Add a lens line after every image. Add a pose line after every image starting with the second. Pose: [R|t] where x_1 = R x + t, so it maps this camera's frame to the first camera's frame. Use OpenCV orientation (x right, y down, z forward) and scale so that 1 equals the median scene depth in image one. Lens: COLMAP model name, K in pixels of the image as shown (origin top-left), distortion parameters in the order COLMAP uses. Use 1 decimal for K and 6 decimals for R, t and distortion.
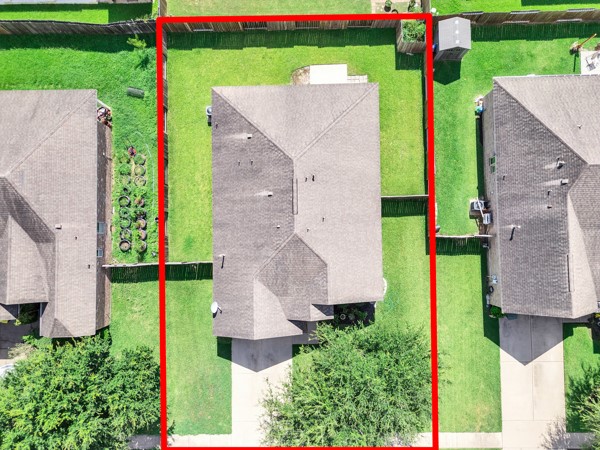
lens RADIAL K [[420.5, 0, 300.0], [0, 420.5, 225.0], [0, 0, 1]] dist [0.090163, -0.098479]
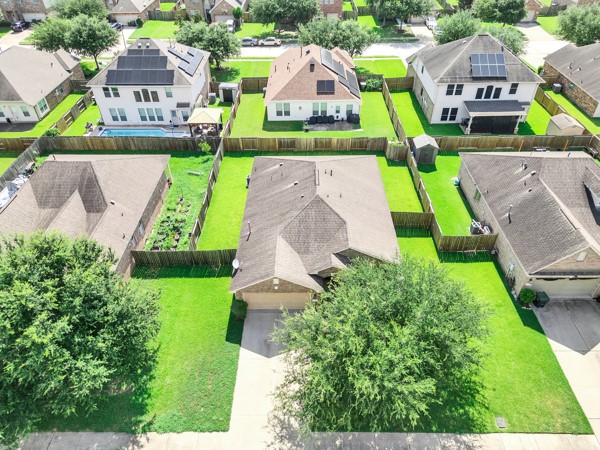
lens RADIAL K [[420.5, 0, 300.0], [0, 420.5, 225.0], [0, 0, 1]] dist [0.090163, -0.098479]
pose [[0.999602, 0.023733, -0.015254, -0.033514], [-0.027265, 0.673741, -0.738464, 0.799482], [-0.007248, 0.738586, 0.674120, 0.236617]]
